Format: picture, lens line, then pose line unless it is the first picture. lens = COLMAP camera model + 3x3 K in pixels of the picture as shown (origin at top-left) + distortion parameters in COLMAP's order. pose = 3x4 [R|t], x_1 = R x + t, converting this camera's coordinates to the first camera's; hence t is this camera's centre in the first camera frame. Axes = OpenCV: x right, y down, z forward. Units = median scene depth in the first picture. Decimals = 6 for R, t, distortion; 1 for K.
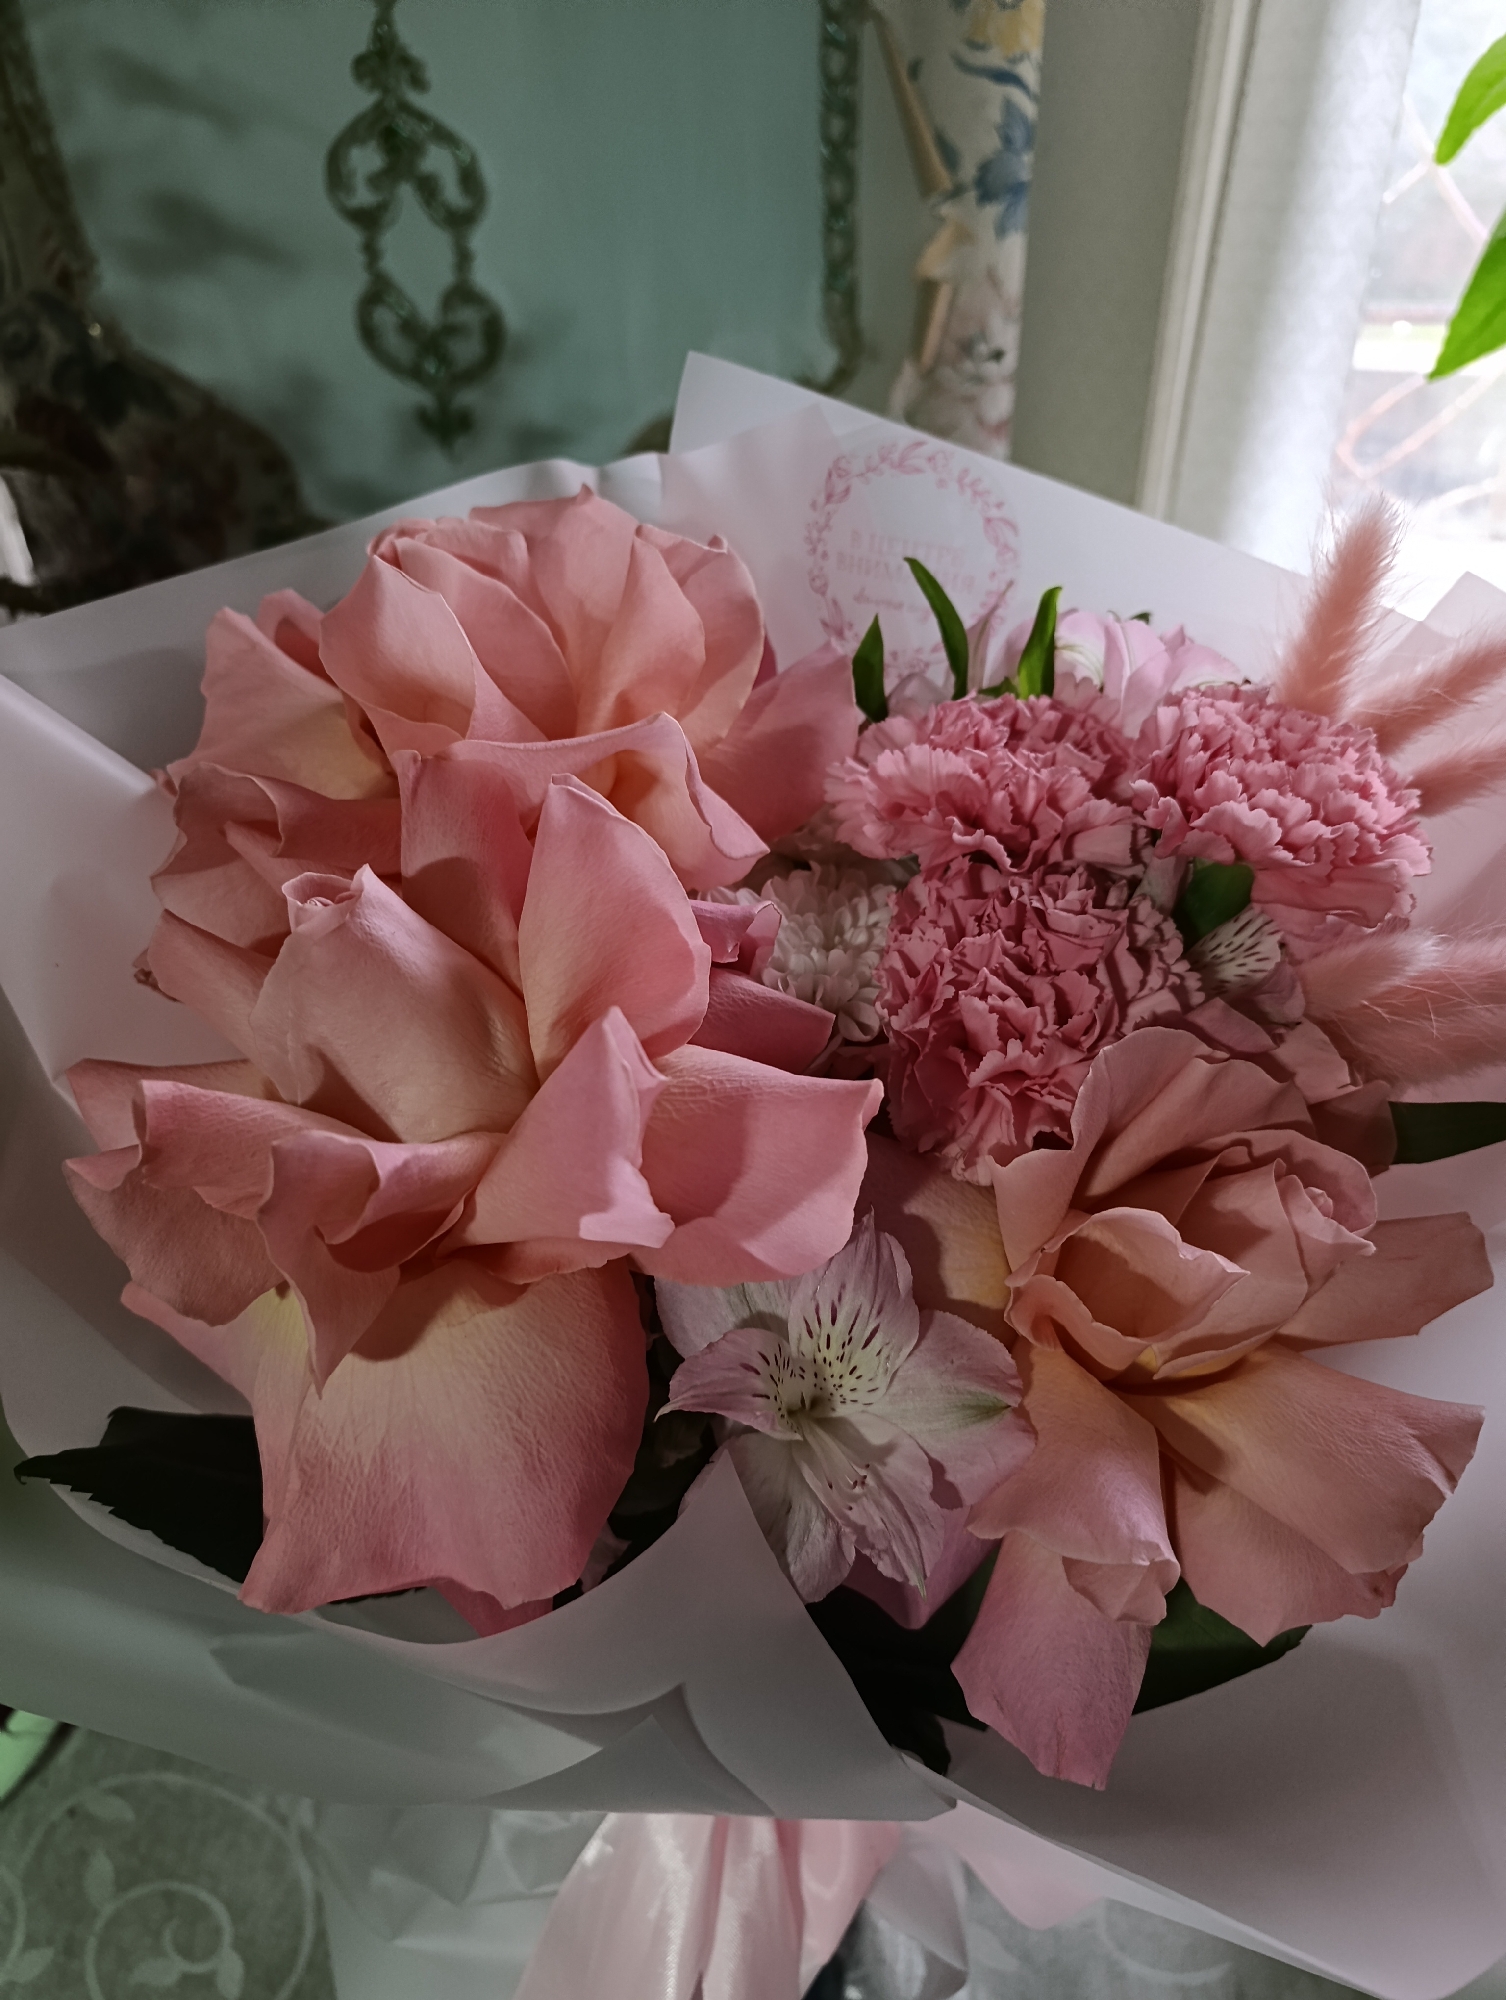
lens RADIAL K [[1337.9, 0, 748.1], [0, 1337.9, 1006.6], [0, 0, 1]] dist [0.004812, -0.012632]
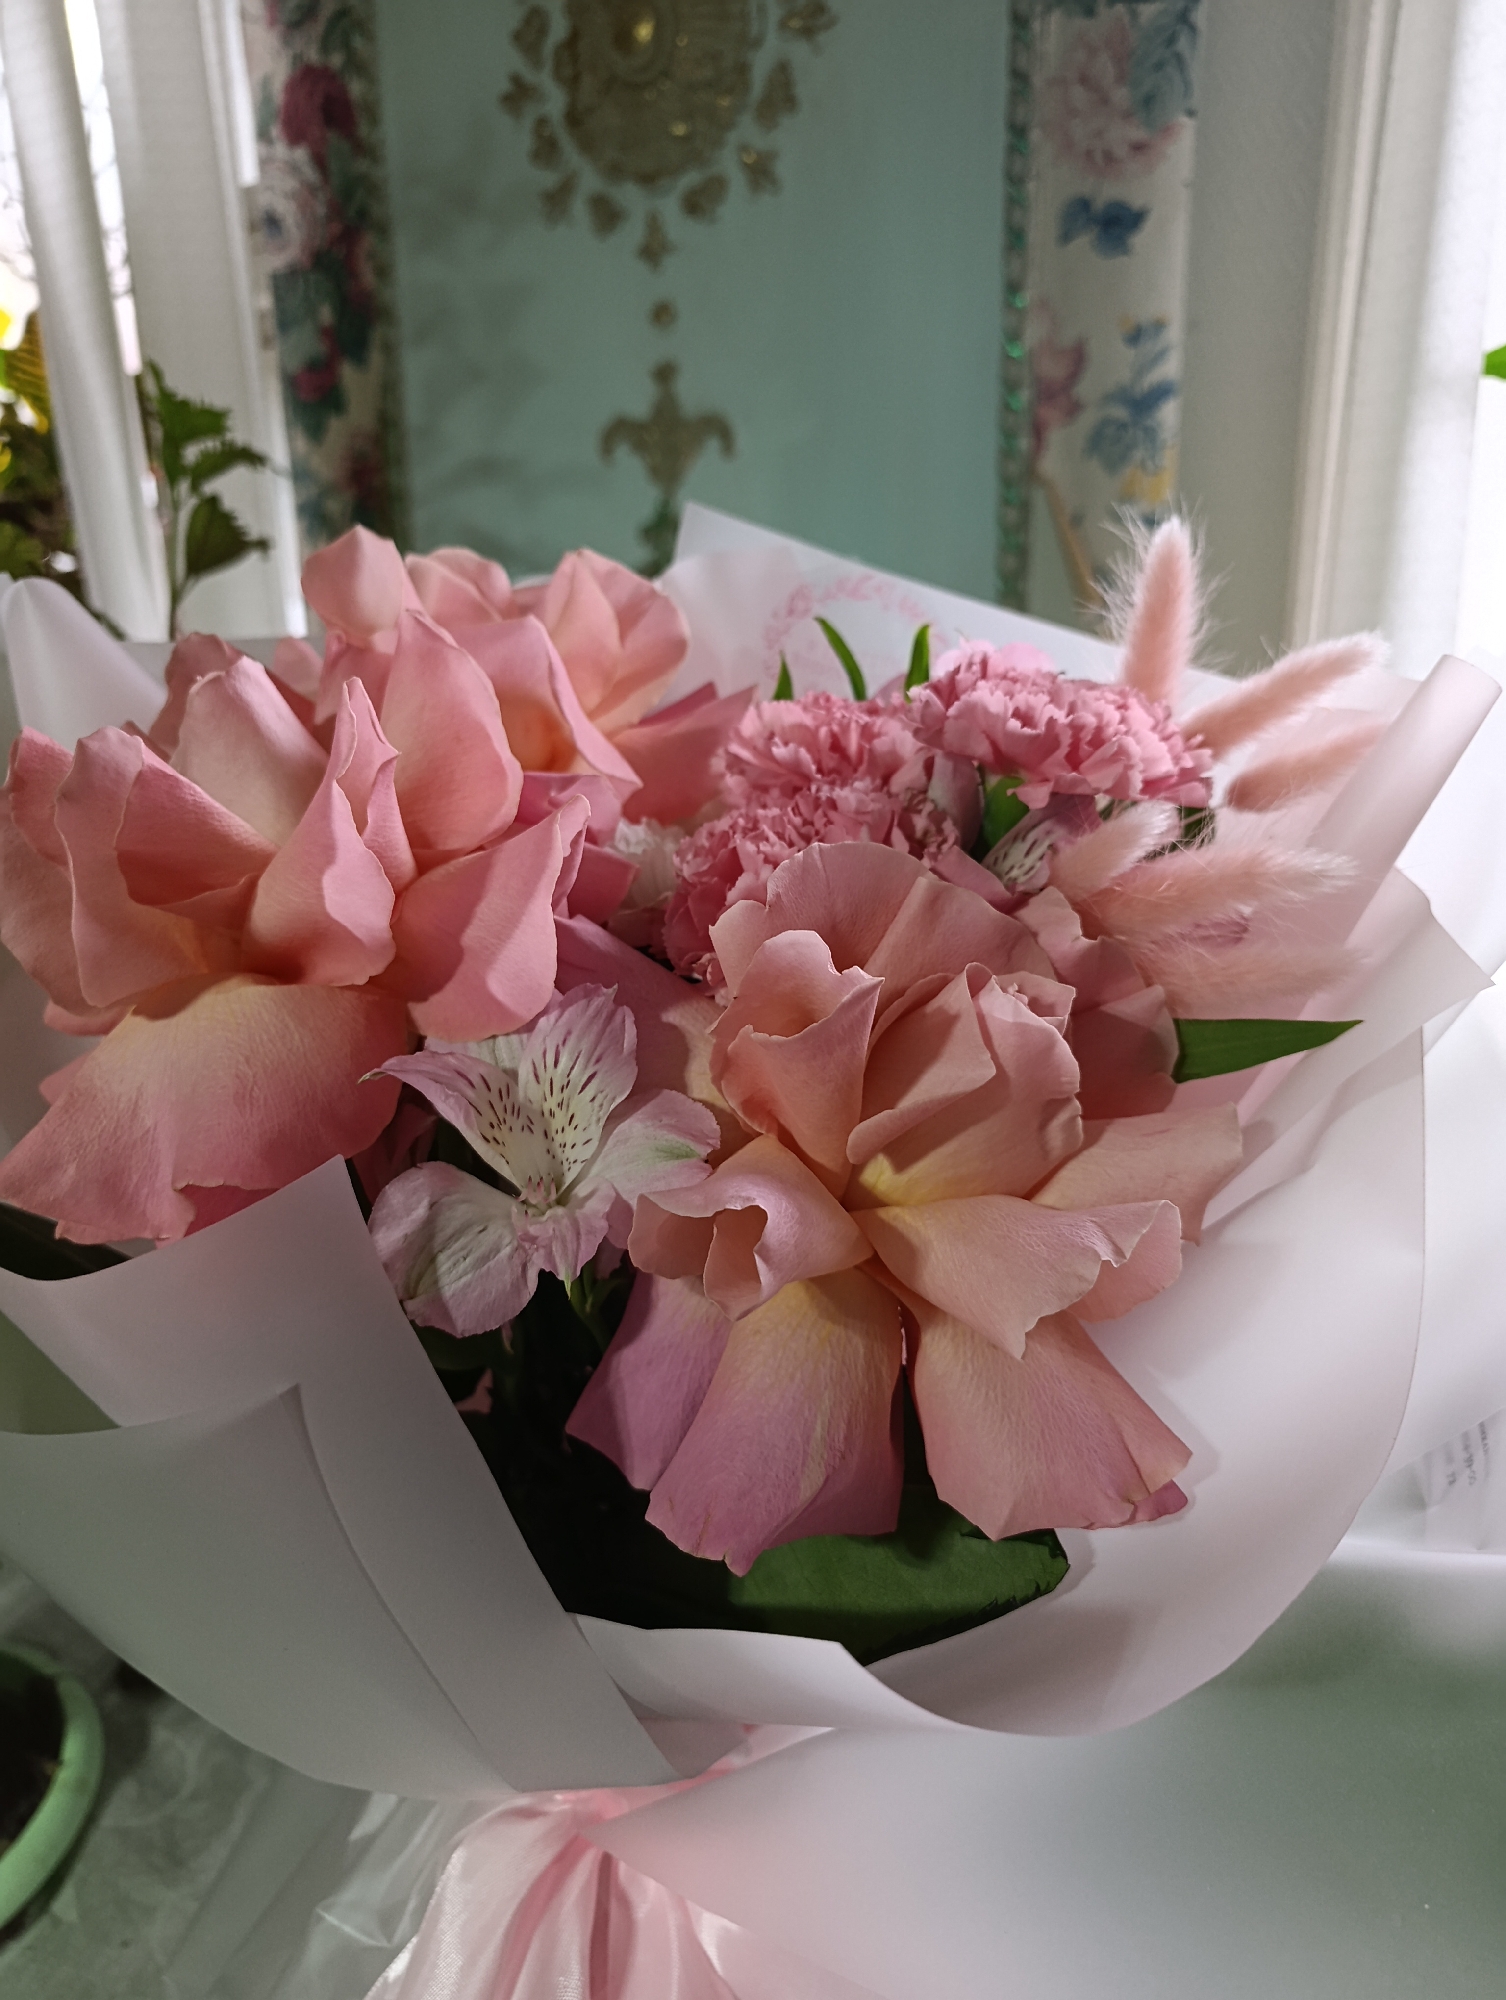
lens RADIAL K [[1337.9, 0, 759.0], [0, 1337.9, 993.9], [0, 0, 1]] dist [0.004812, -0.012632]
pose [[0.976571, 0.071357, -0.203022, 0.432370], [-0.138529, 0.930408, -0.339337, 0.515186], [0.164680, 0.359511, 0.918495, -0.004171]]
